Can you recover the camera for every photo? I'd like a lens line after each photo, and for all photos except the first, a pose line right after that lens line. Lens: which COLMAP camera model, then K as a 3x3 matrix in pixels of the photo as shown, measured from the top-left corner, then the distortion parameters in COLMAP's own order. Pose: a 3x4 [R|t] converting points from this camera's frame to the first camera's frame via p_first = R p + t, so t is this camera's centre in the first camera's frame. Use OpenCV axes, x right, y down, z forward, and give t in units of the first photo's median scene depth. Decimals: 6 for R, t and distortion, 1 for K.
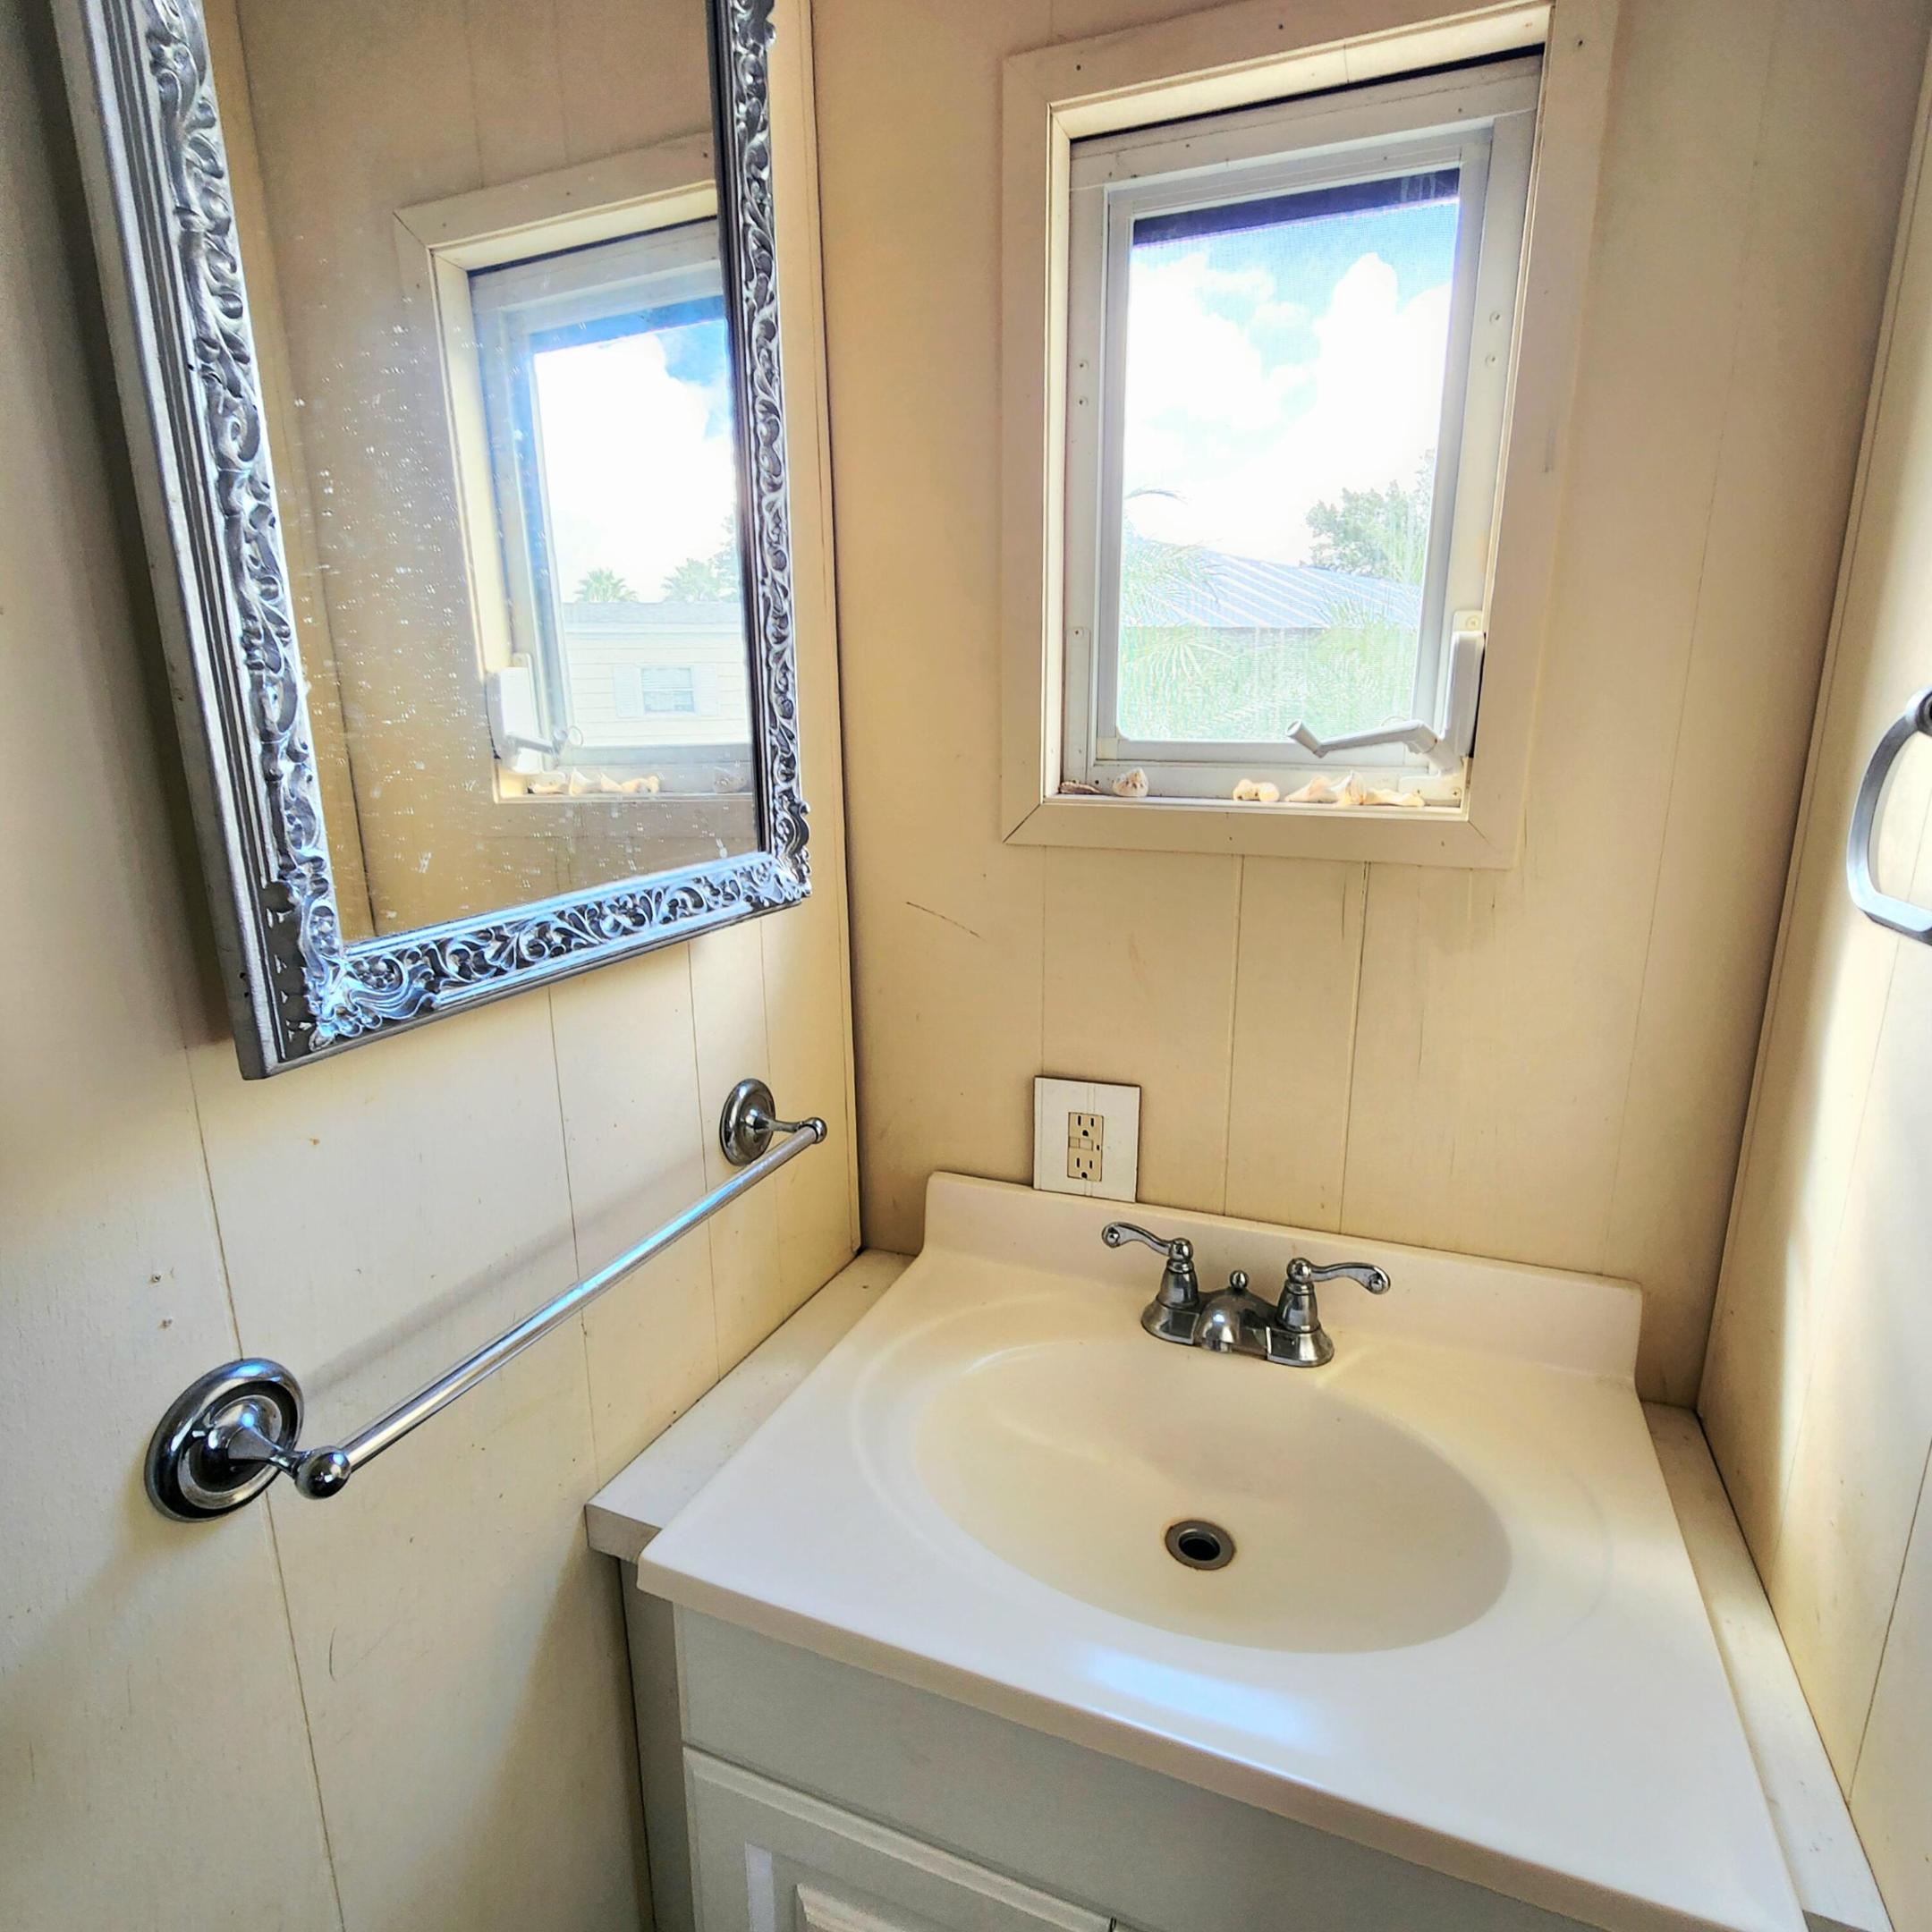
lens RADIAL K [[1093.0, 0, 962.2], [0, 1093.0, 983.4], [0, 0, 1]] dist [0.001322, -0.001729]
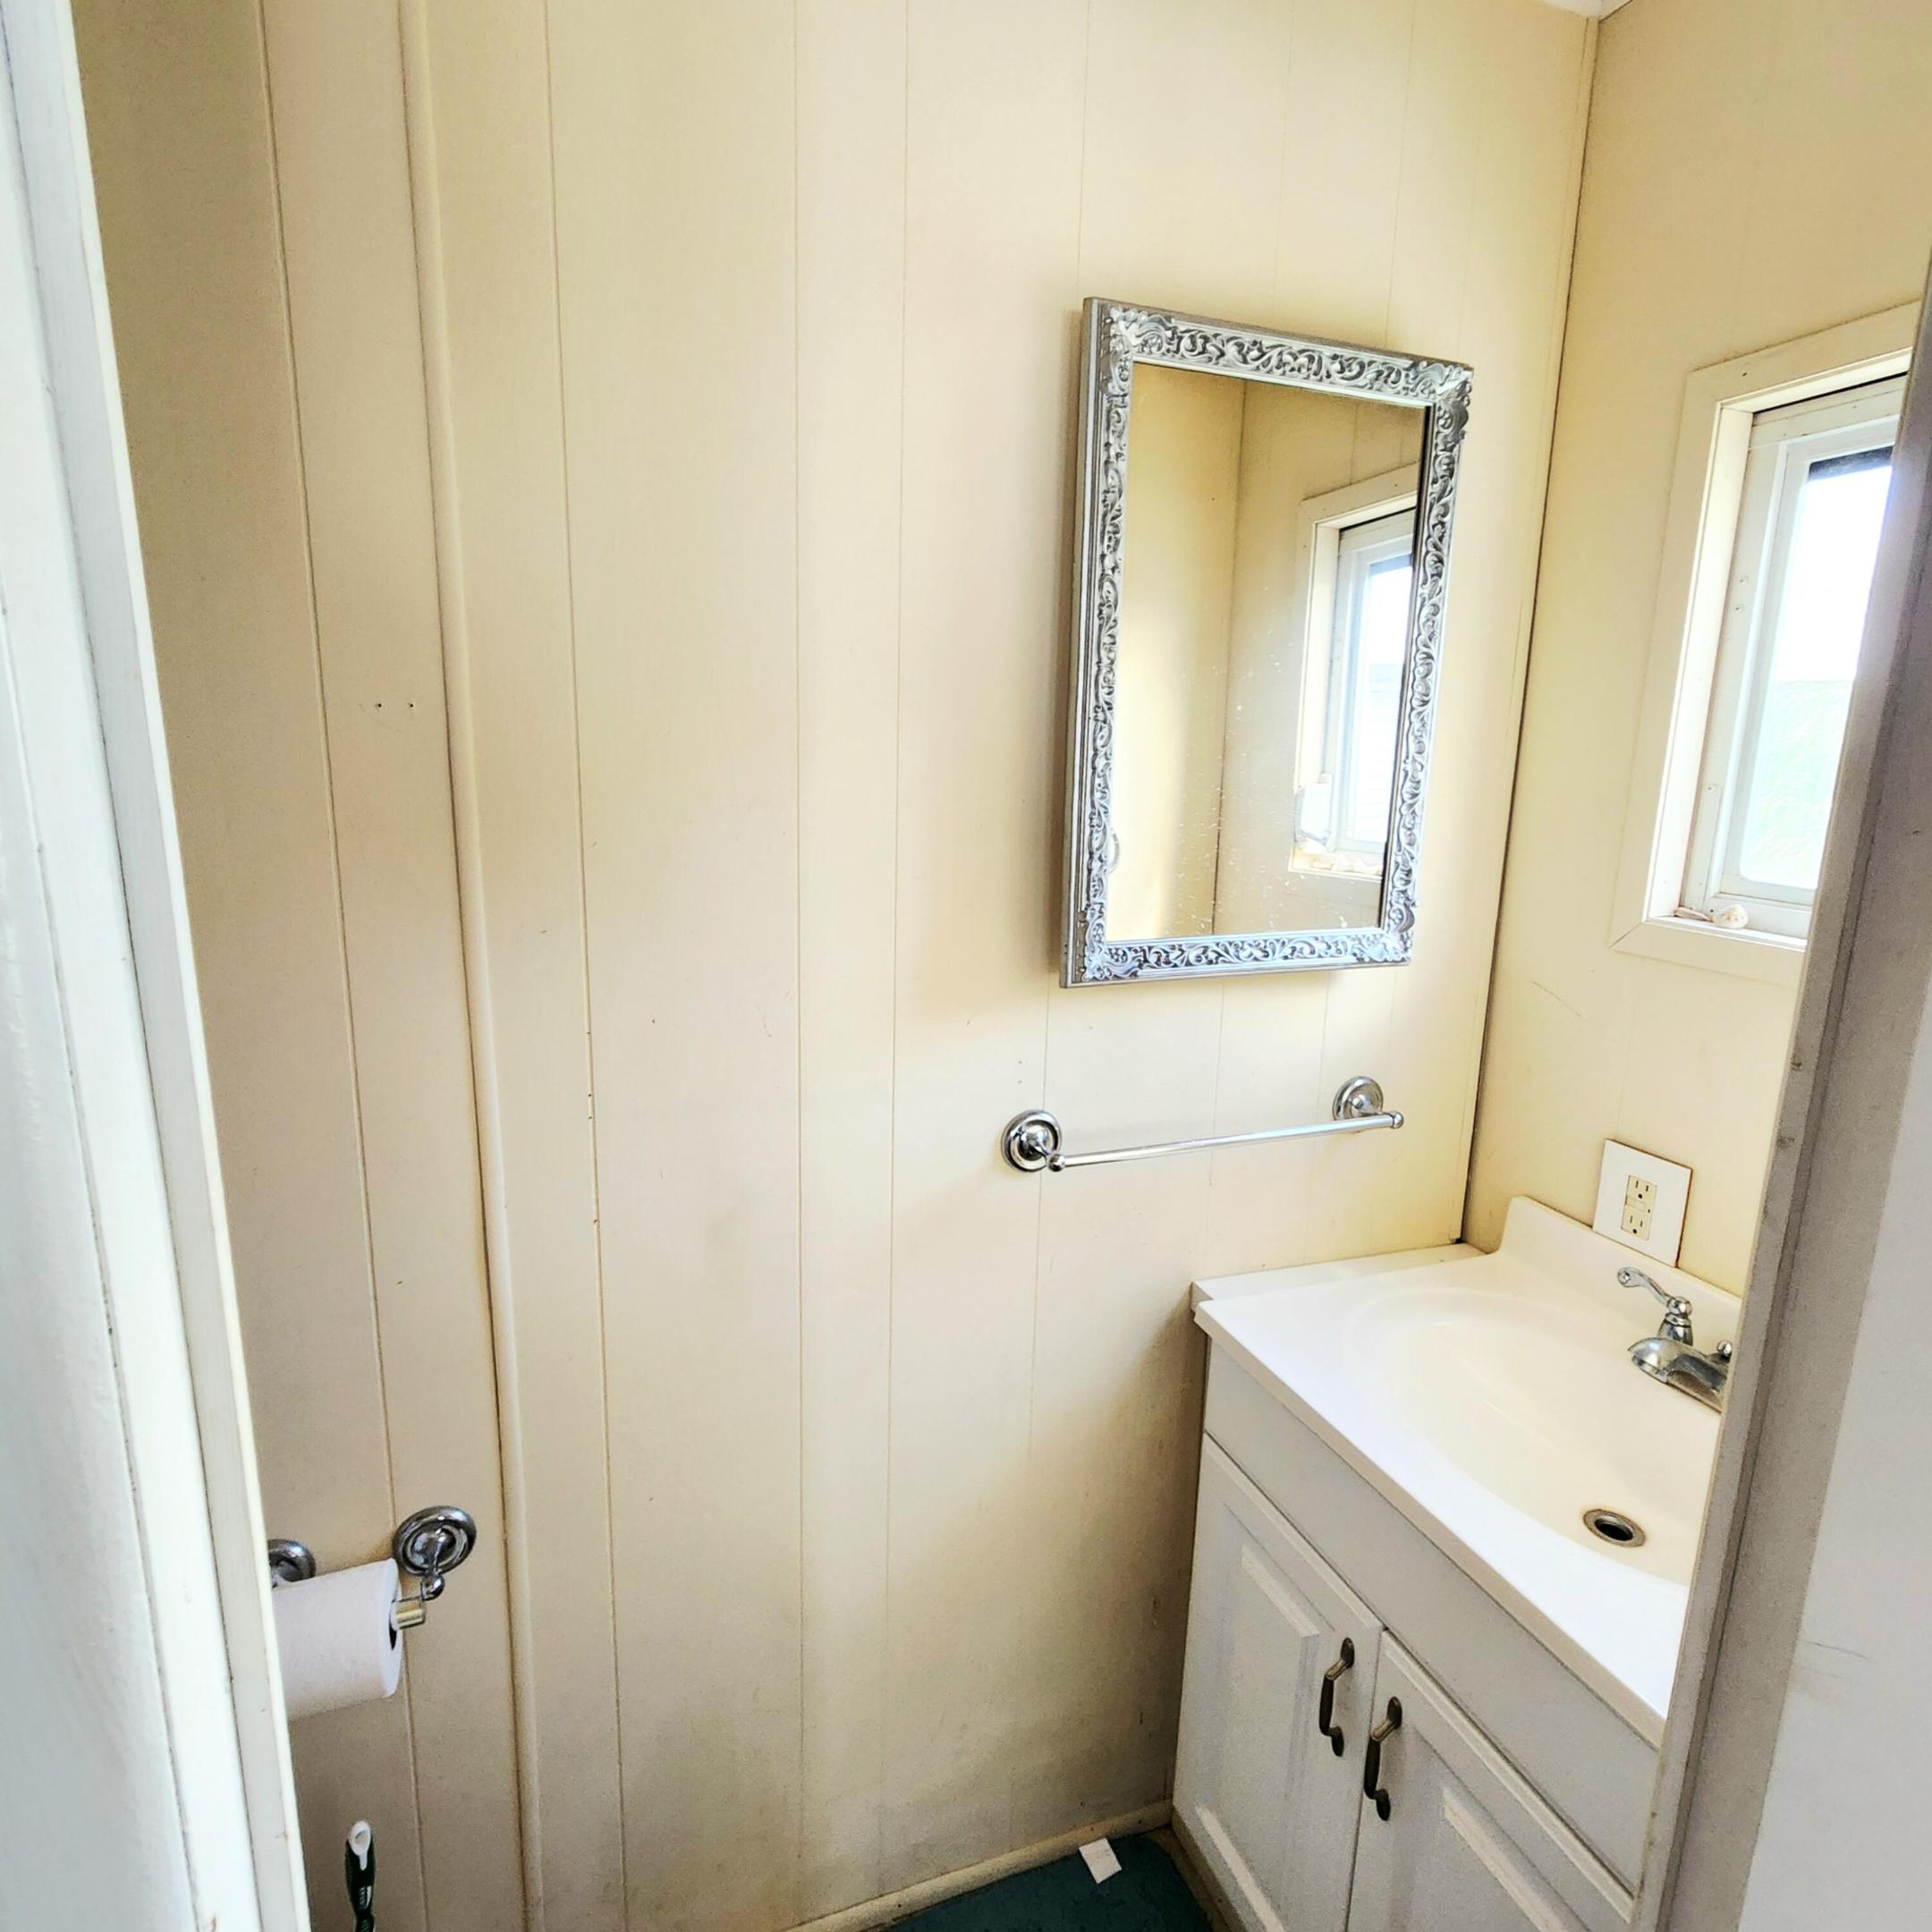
lens RADIAL K [[1093.0, 0, 962.2], [0, 1093.0, 983.4], [0, 0, 1]] dist [0.001322, -0.001729]
pose [[0.666606, 0.180523, -0.723220, 0.639177], [-0.204414, 0.977308, 0.055533, -0.008455], [0.716834, 0.110818, 0.688381, -0.558012]]
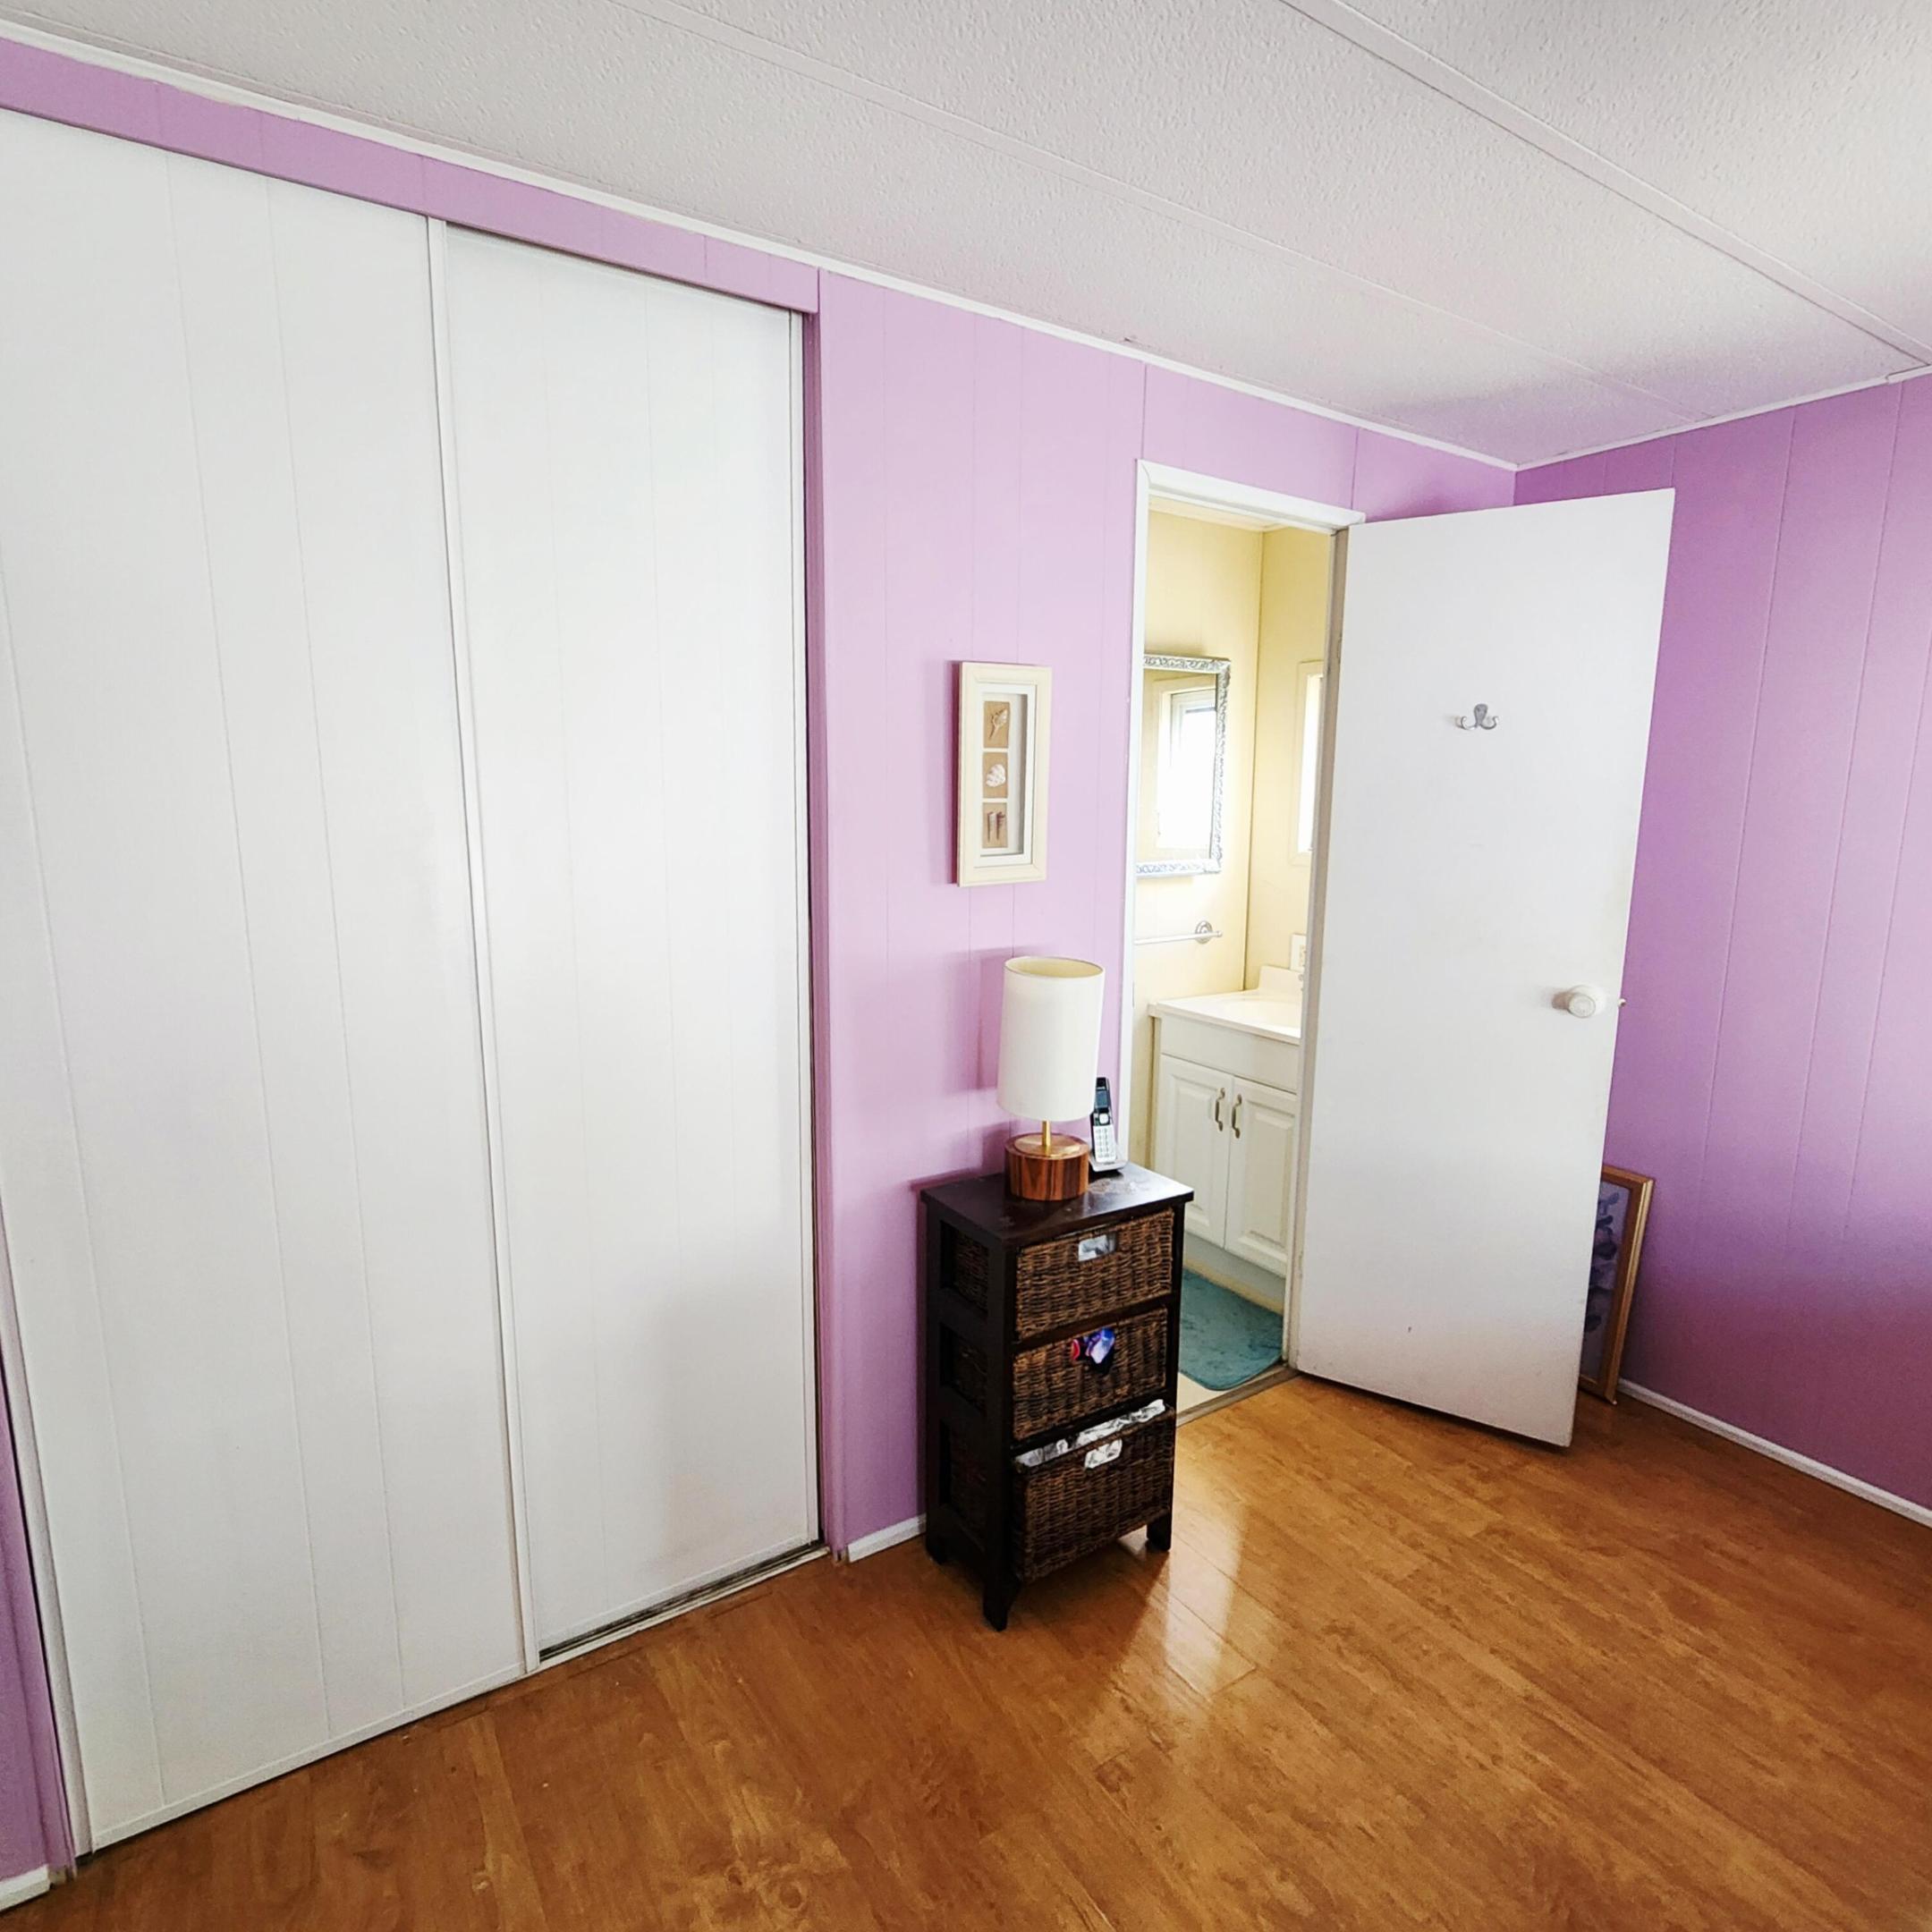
lens RADIAL K [[1093.0, 0, 962.2], [0, 1093.0, 983.4], [0, 0, 1]] dist [0.001322, -0.001729]
pose [[0.815730, 0.115909, -0.566701, 1.658040], [-0.155757, 0.987546, -0.022217, 0.663872], [0.557068, 0.106390, 0.823624, -3.294491]]
